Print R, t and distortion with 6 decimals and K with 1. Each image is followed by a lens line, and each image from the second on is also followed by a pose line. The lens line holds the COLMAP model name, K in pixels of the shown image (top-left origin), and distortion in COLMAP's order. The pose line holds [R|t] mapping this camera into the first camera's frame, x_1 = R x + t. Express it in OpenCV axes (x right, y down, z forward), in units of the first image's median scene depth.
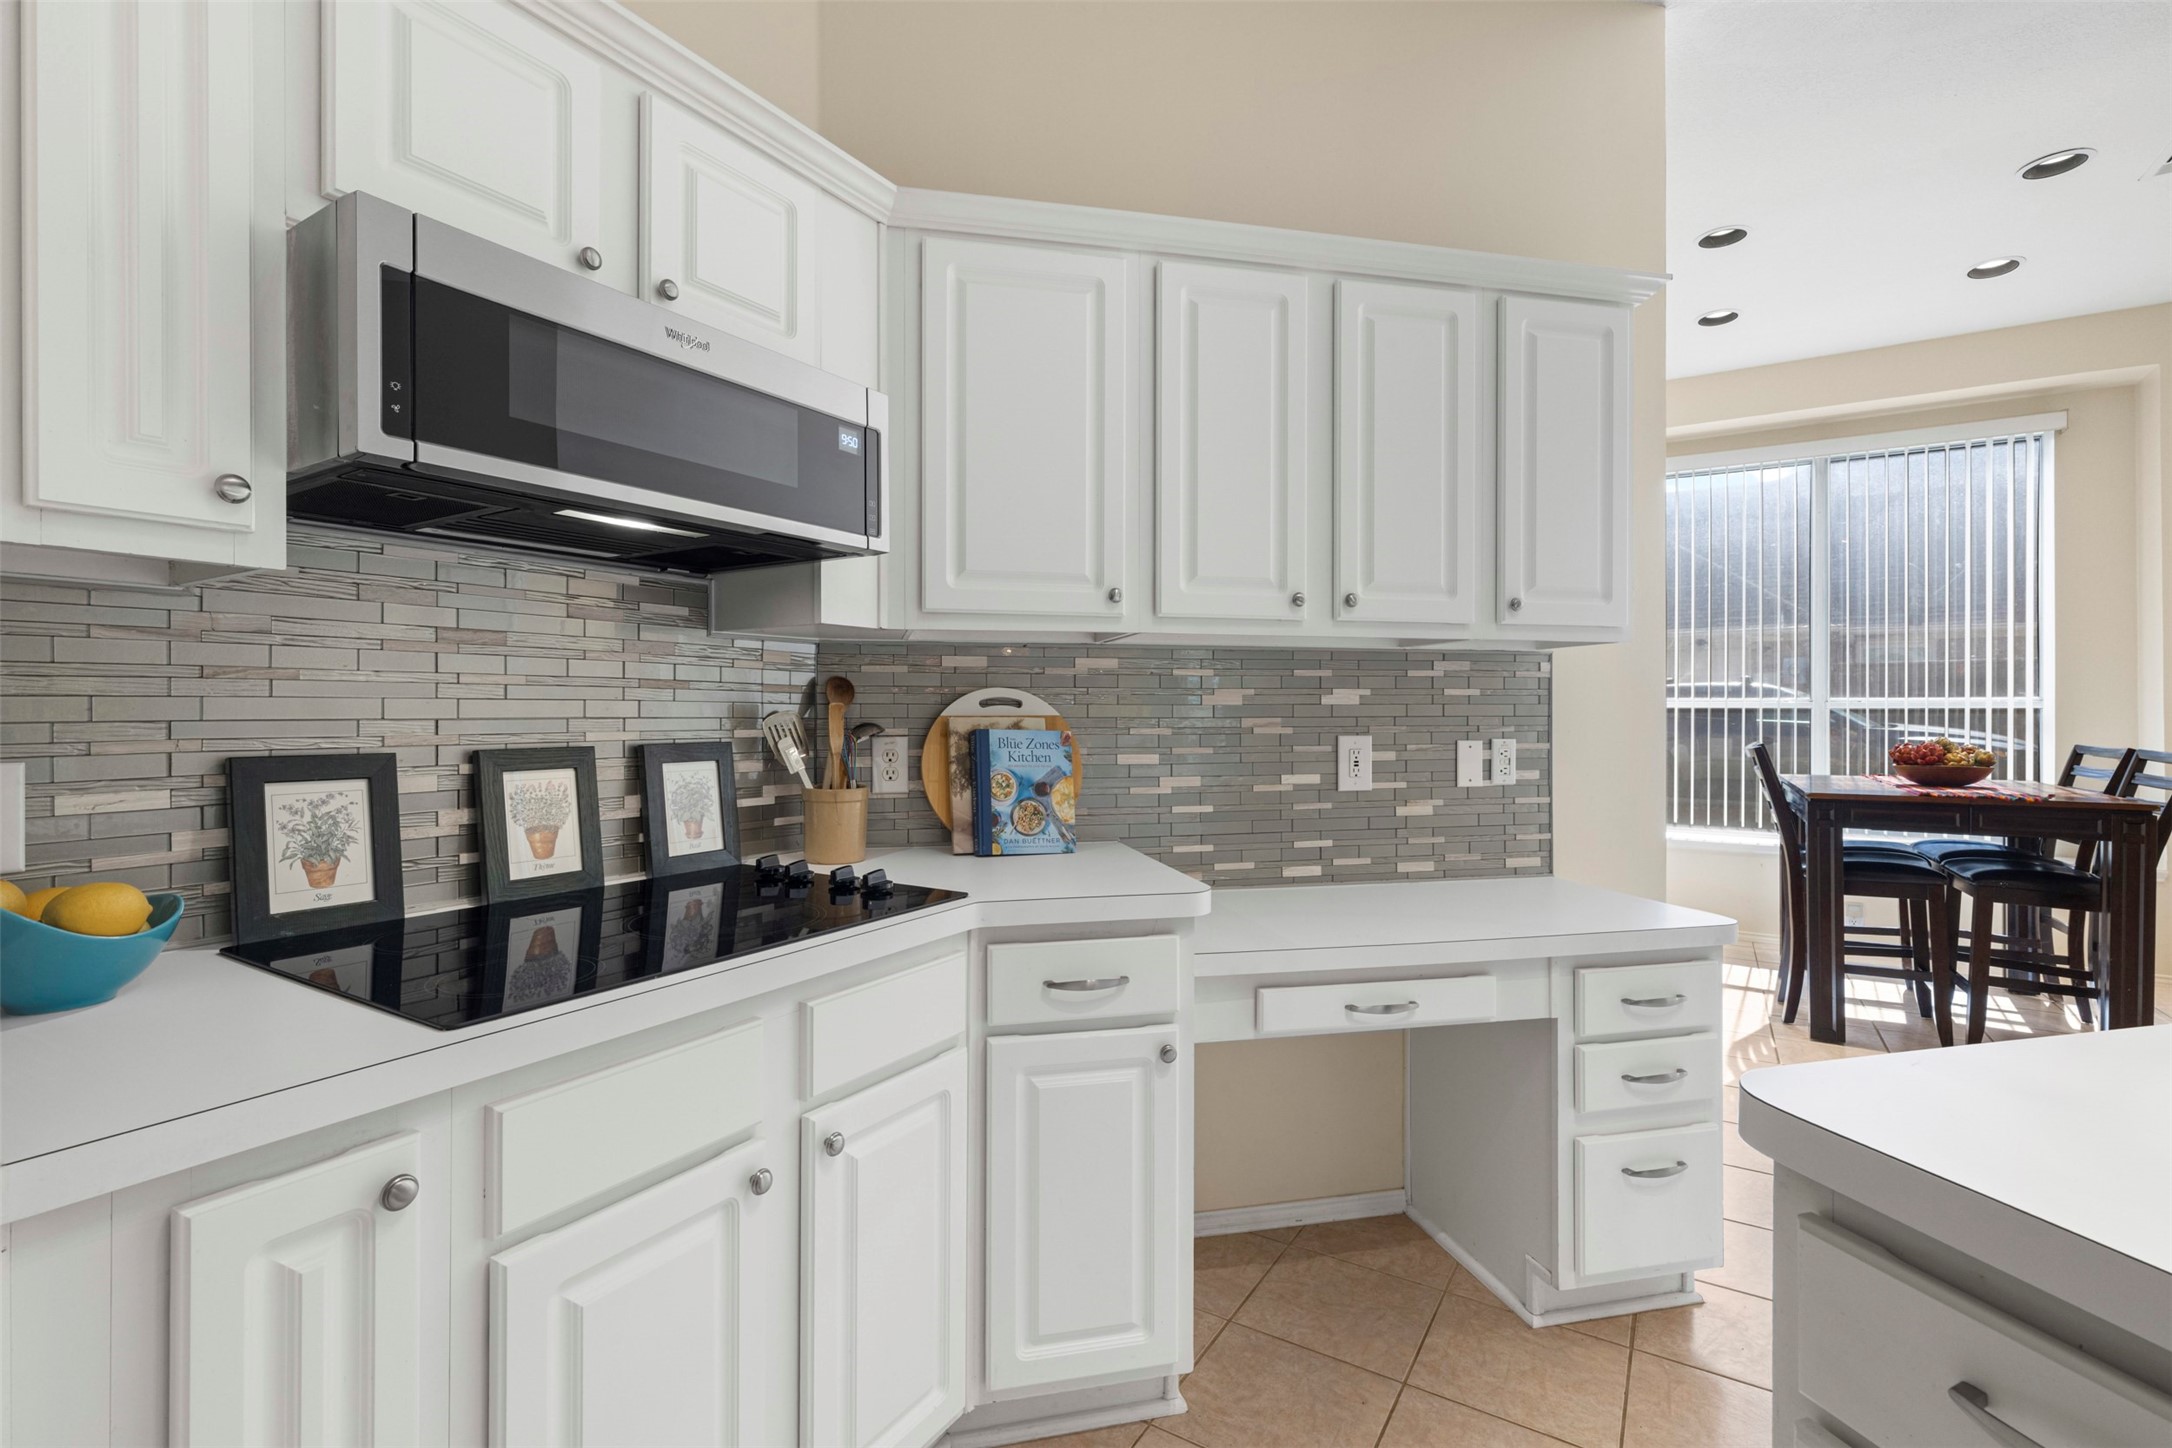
lens RADIAL K [[984.4, 0, 1079.9], [0, 984.4, 711.9], [0, 0, 1]] dist [0.005439, 0.000623]
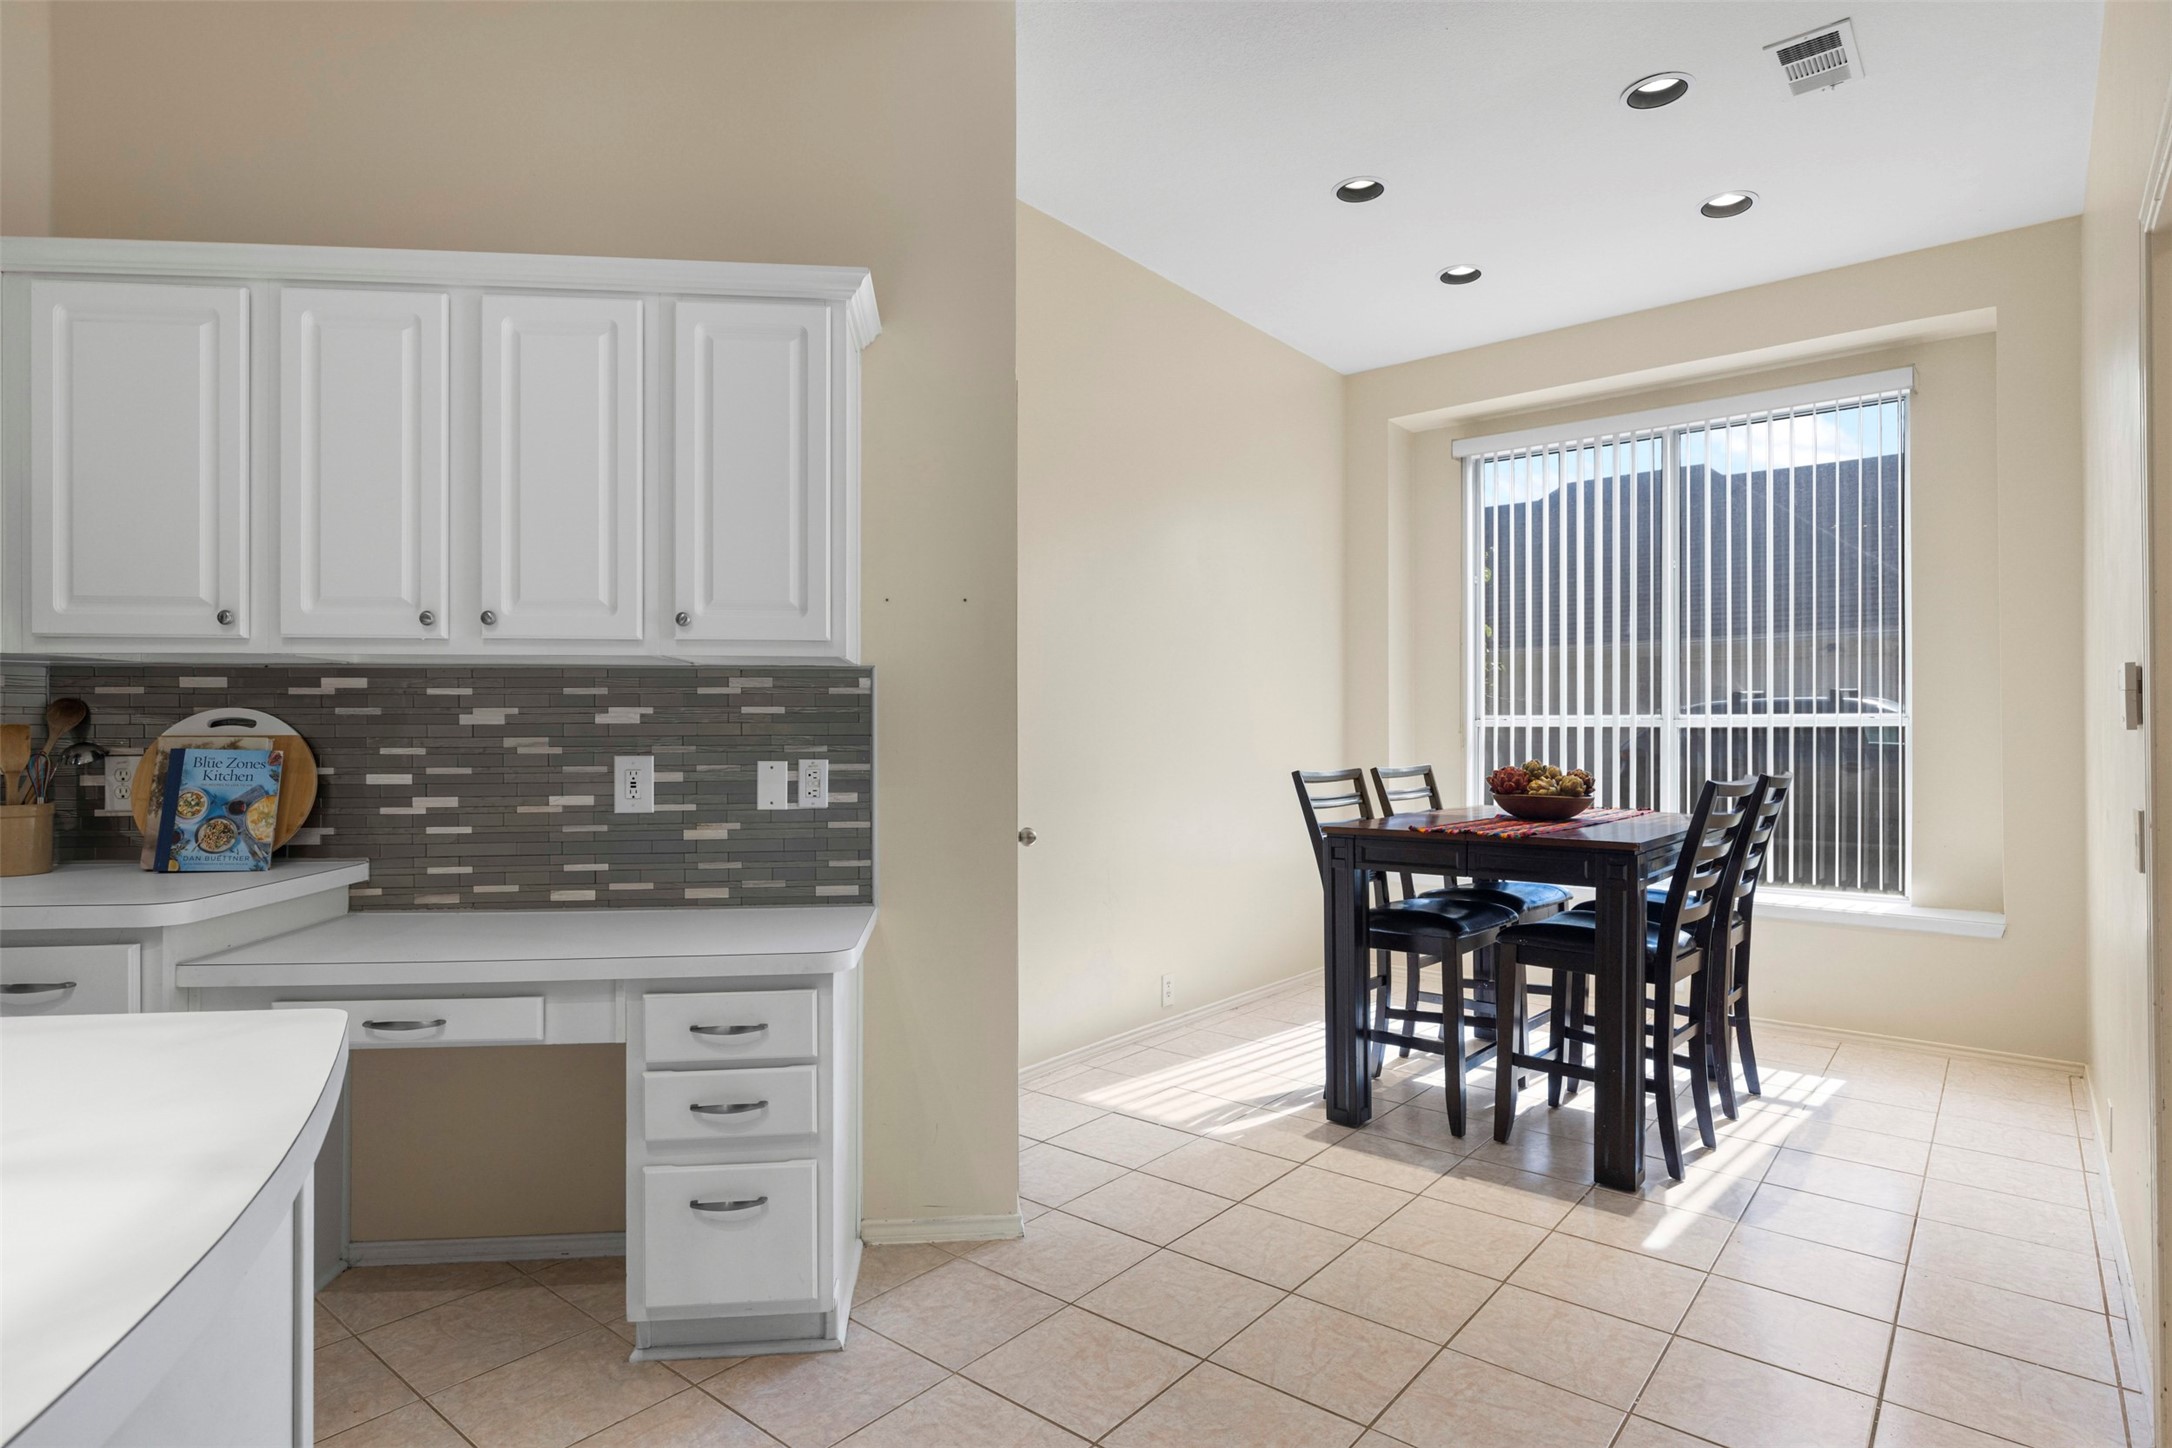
lens RADIAL K [[1136.7, 0, 1078.6], [0, 1136.7, 729.4], [0, 0, 1]] dist [0.000276, -0.000268]
pose [[0.992967, -0.002741, -0.118356, 0.850535], [0.002174, 0.999986, -0.004917, 0.004793], [0.118368, 0.004625, 0.992959, -0.054080]]
